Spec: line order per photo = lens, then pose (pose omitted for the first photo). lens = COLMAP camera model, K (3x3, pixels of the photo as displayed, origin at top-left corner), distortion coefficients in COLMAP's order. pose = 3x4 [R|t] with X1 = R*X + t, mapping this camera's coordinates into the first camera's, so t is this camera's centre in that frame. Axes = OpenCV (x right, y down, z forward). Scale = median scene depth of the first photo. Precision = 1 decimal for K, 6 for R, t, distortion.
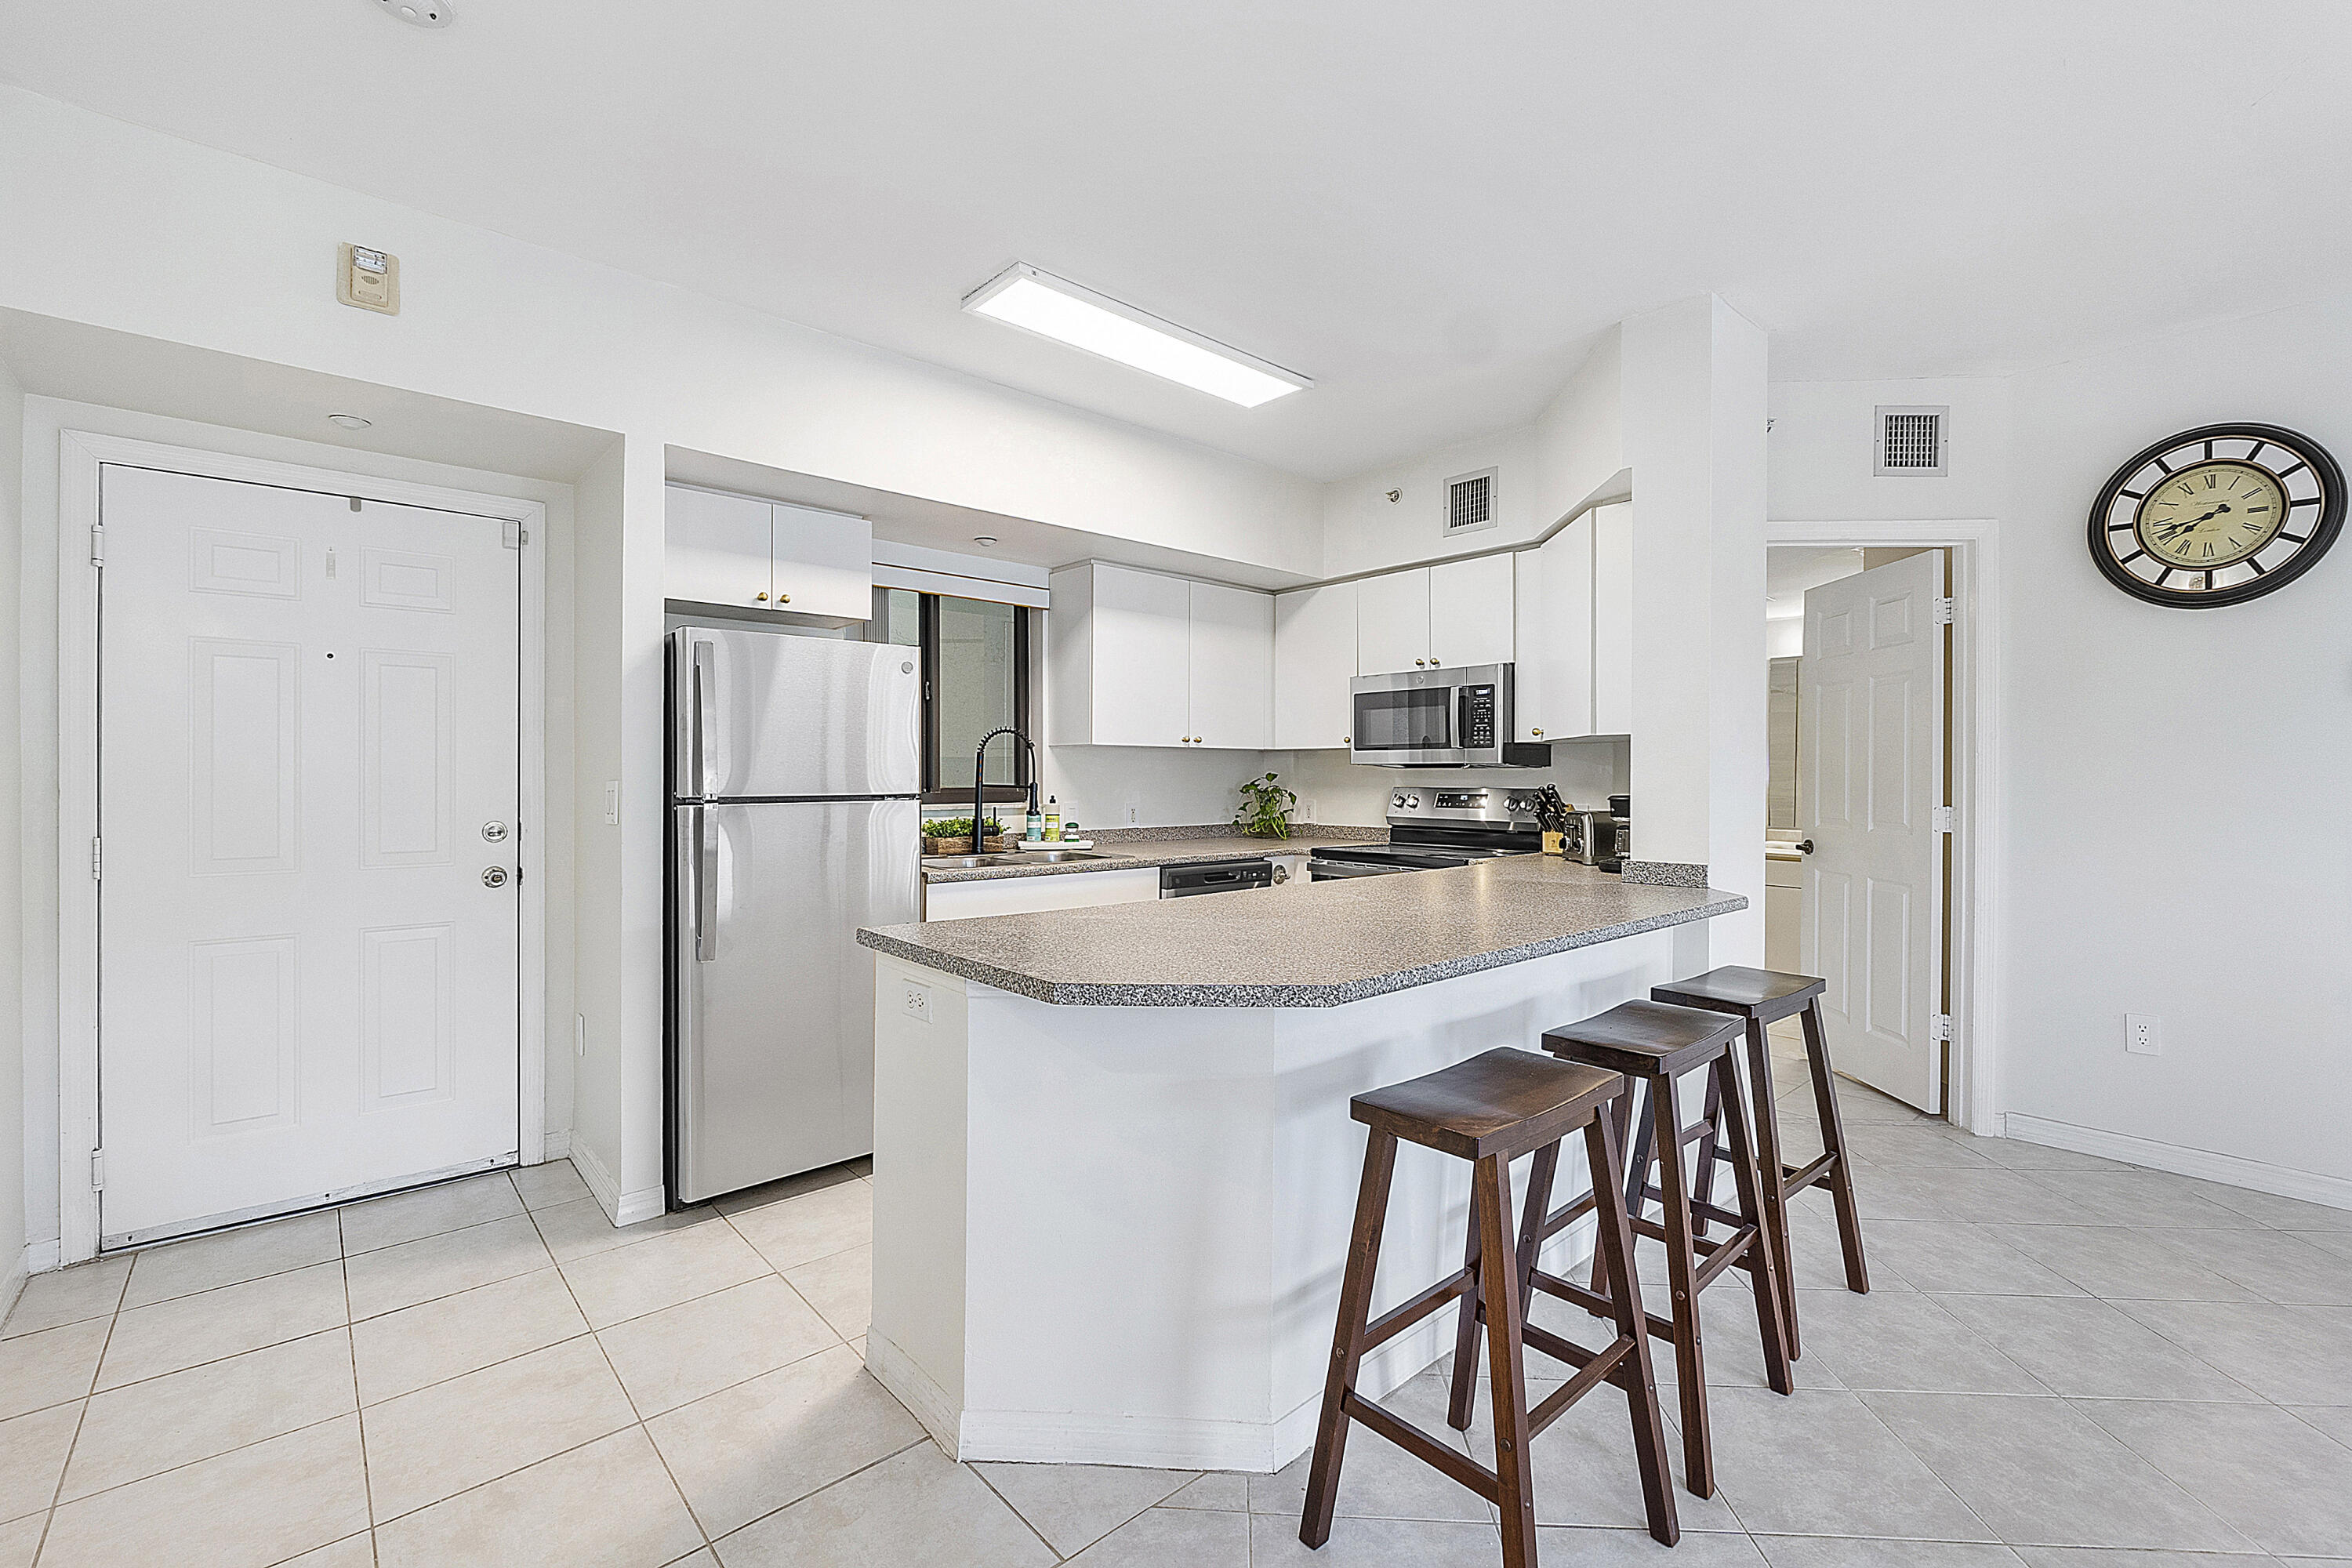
lens RADIAL K [[1002.7, 0, 1176.4], [0, 1002.7, 778.1], [0, 0, 1]] dist [-0.005396, -0.000952]
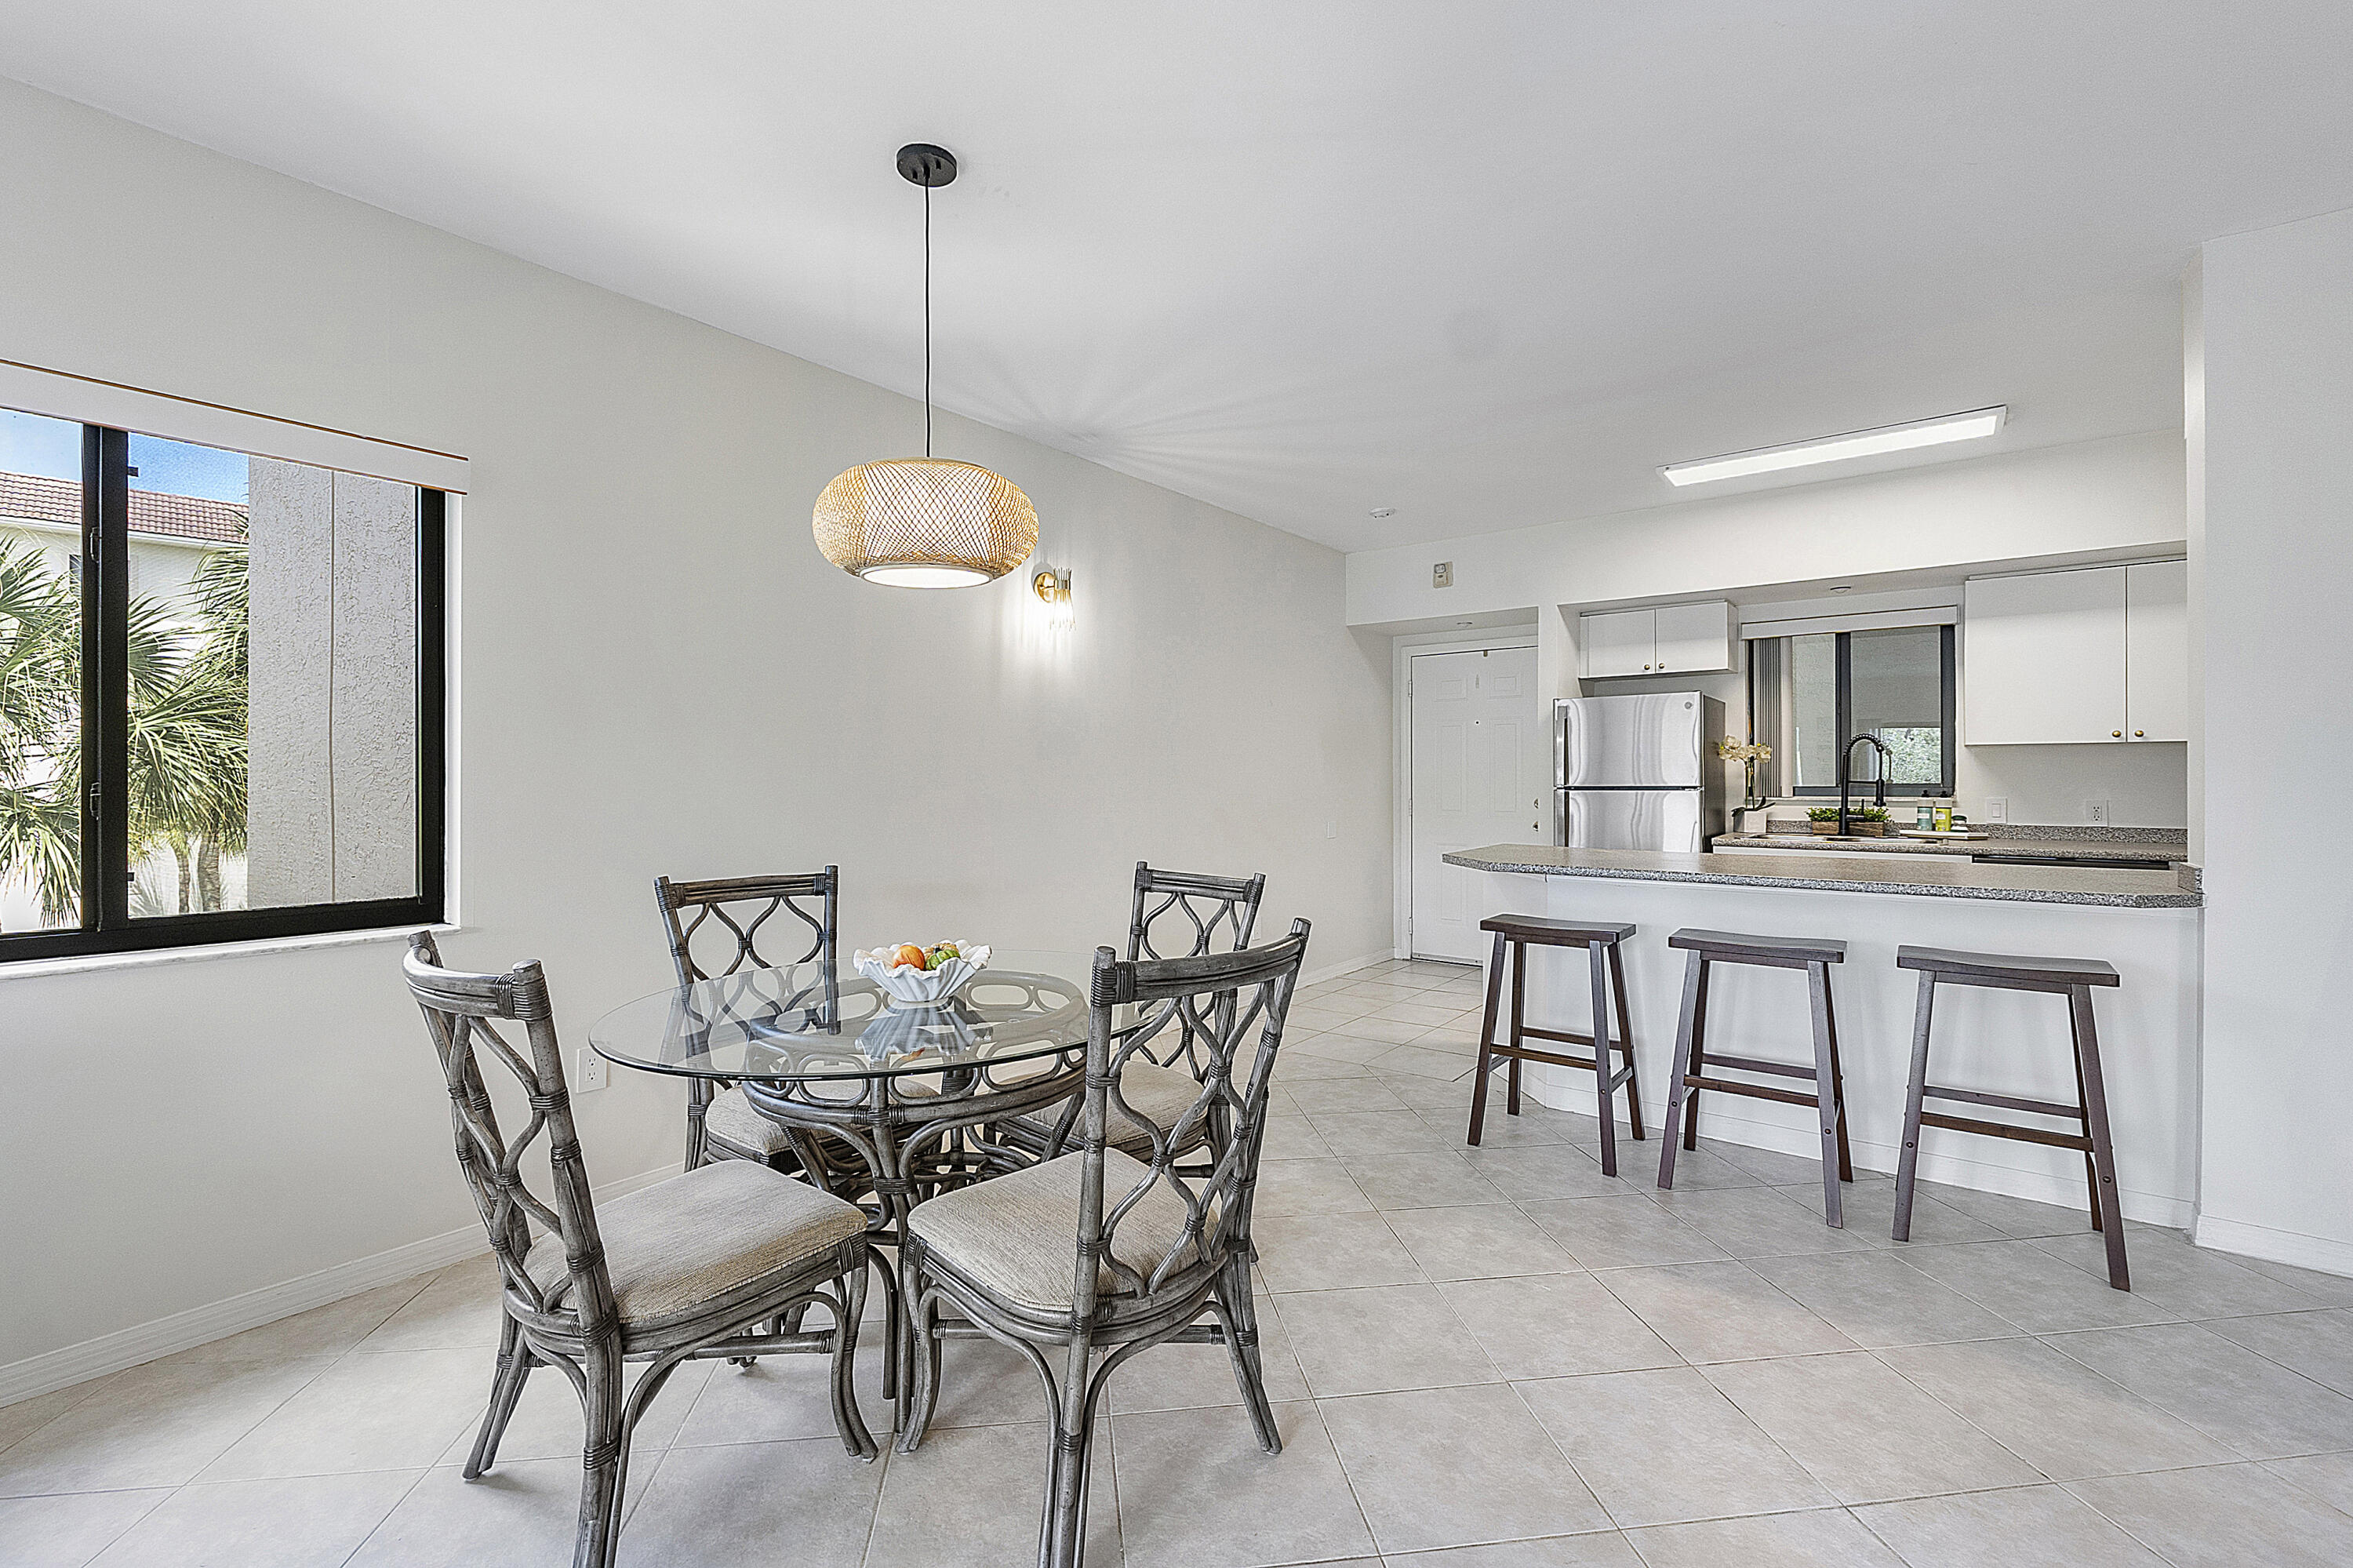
lens RADIAL K [[1003.1, 0, 1172.9], [0, 1003.1, 781.4], [0, 0, 1]] dist [-0.005396, -0.000952]
pose [[0.183945, 0.002997, -0.982932, 0.888335], [0.003601, 0.999987, 0.003723, -0.000480], [0.982930, -0.004225, 0.183932, -0.066735]]
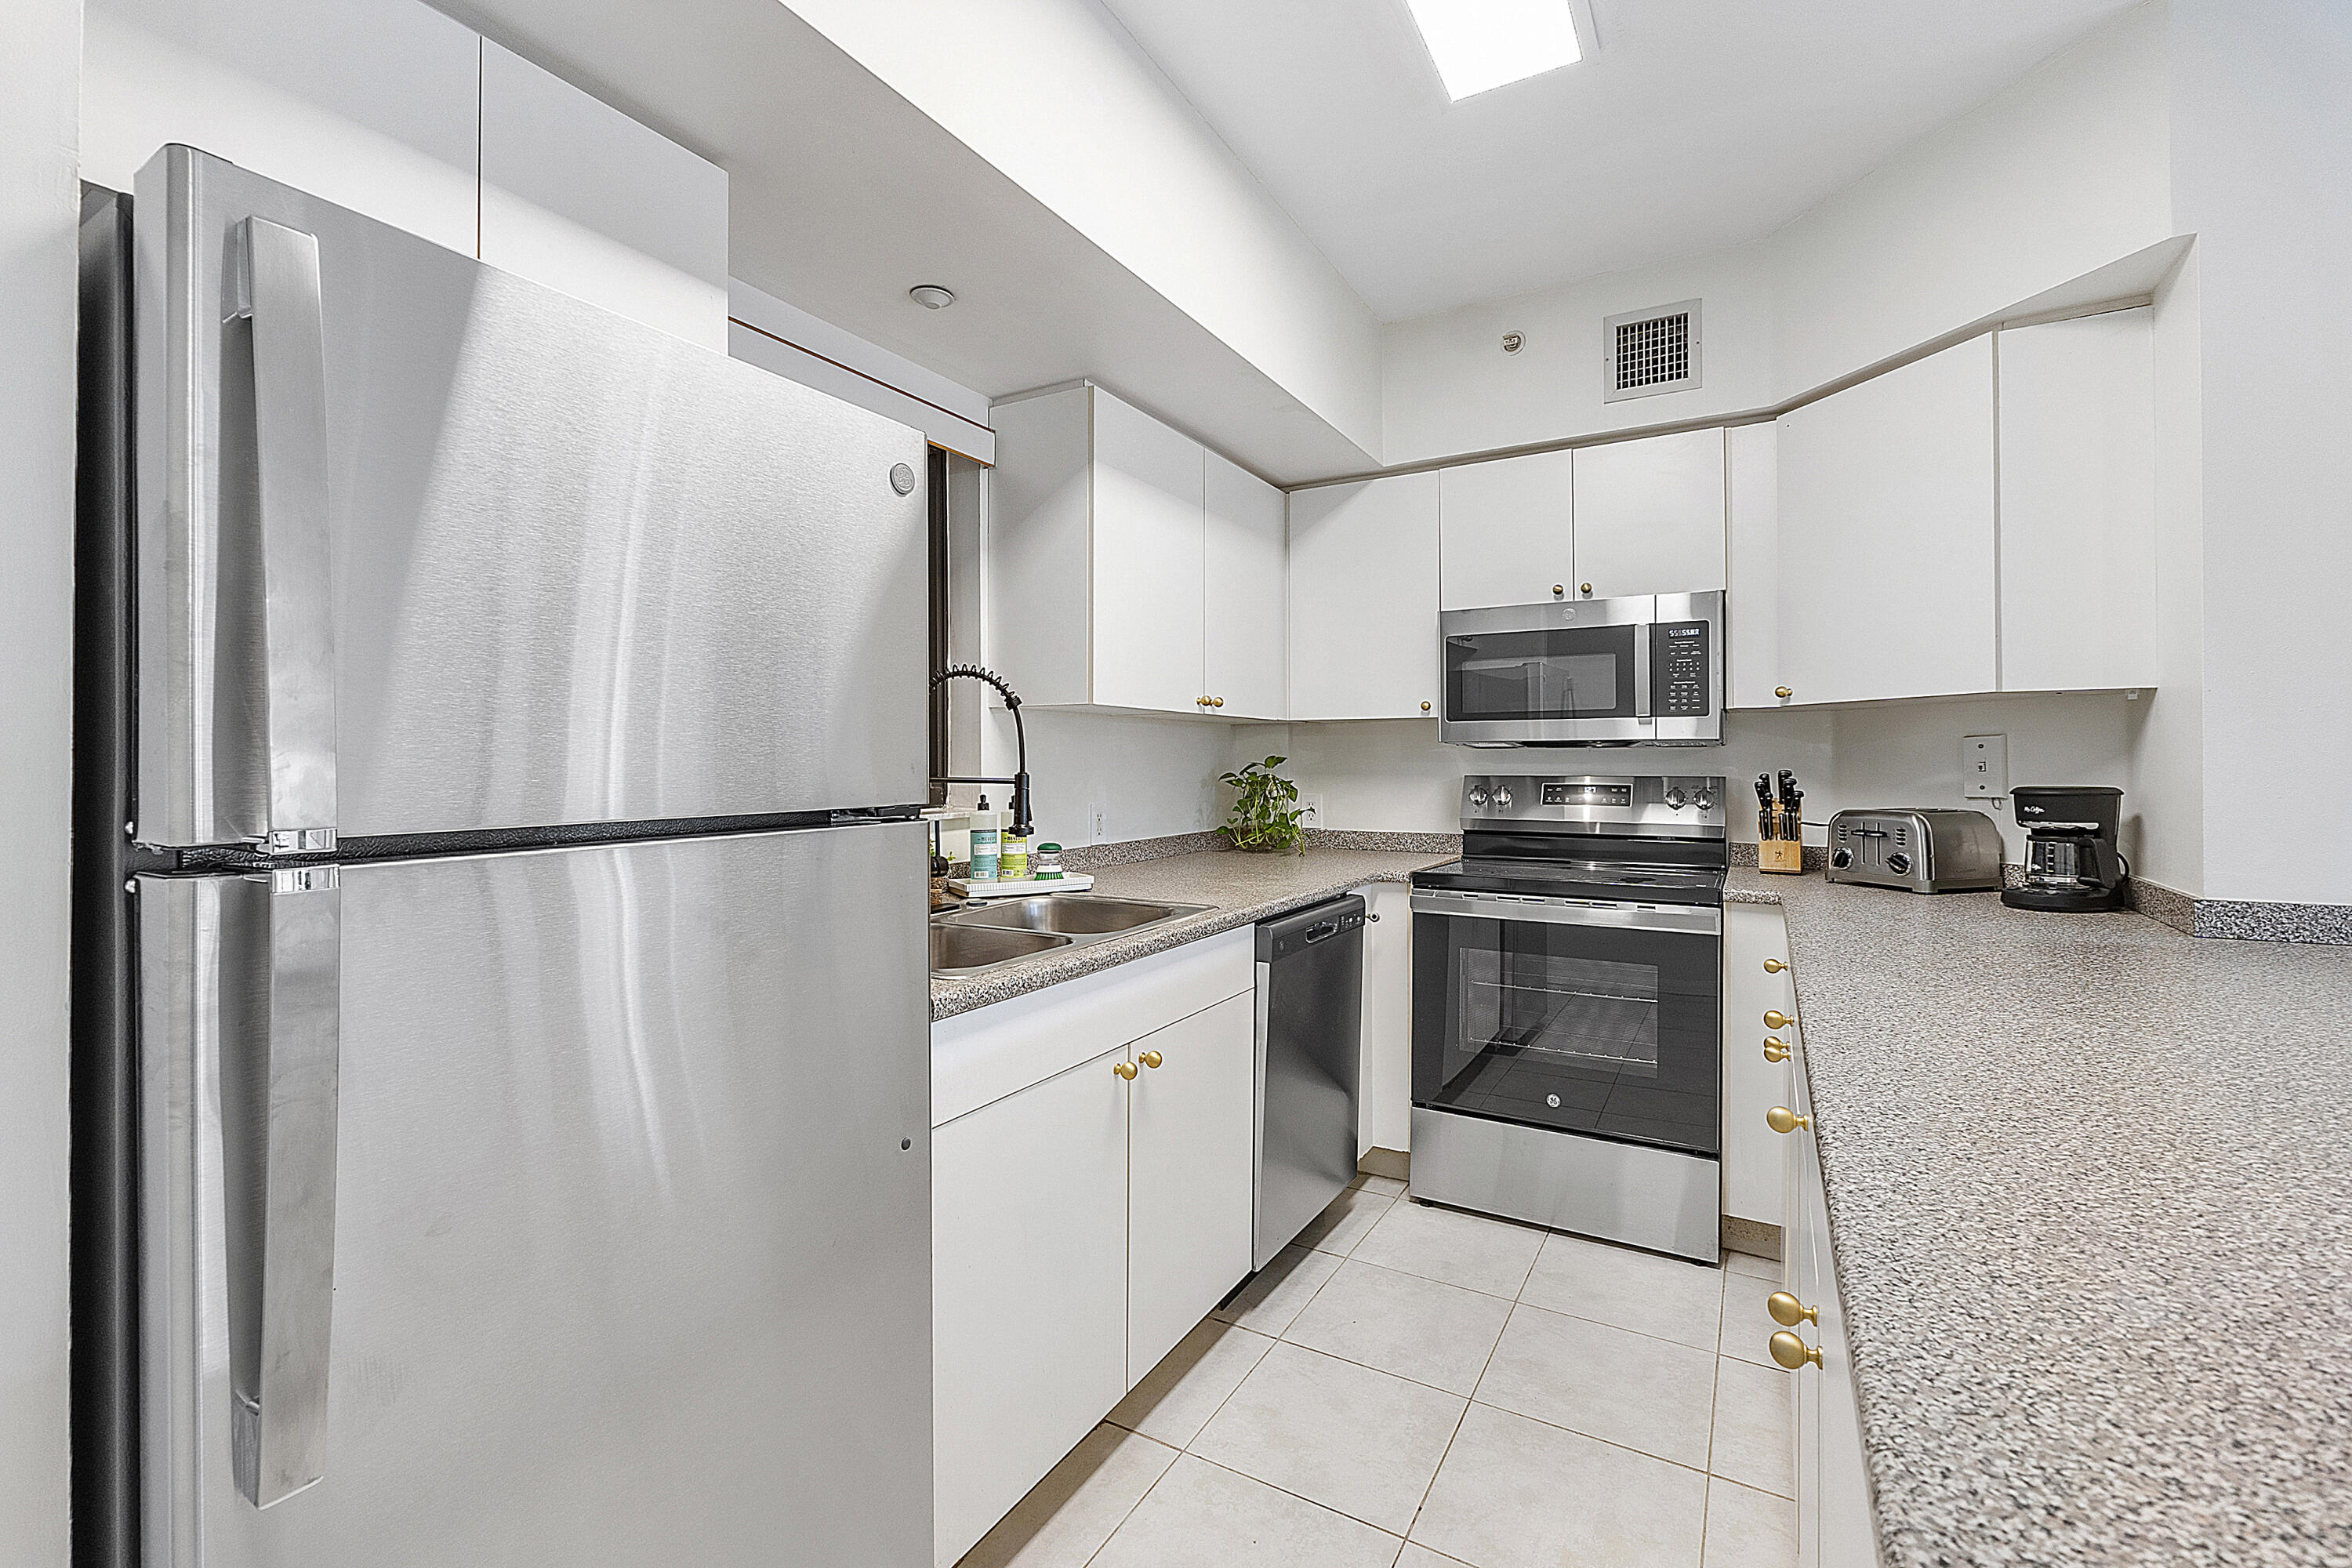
lens RADIAL K [[1002.7, 0, 1170.8], [0, 1002.7, 756.9], [0, 0, 1]] dist [-0.005396, -0.000952]
pose [[0.950875, -0.001313, 0.309572, -0.230180], [0.003390, 0.999975, -0.006171, -0.000099], [-0.309557, 0.006917, 0.950856, 0.476121]]
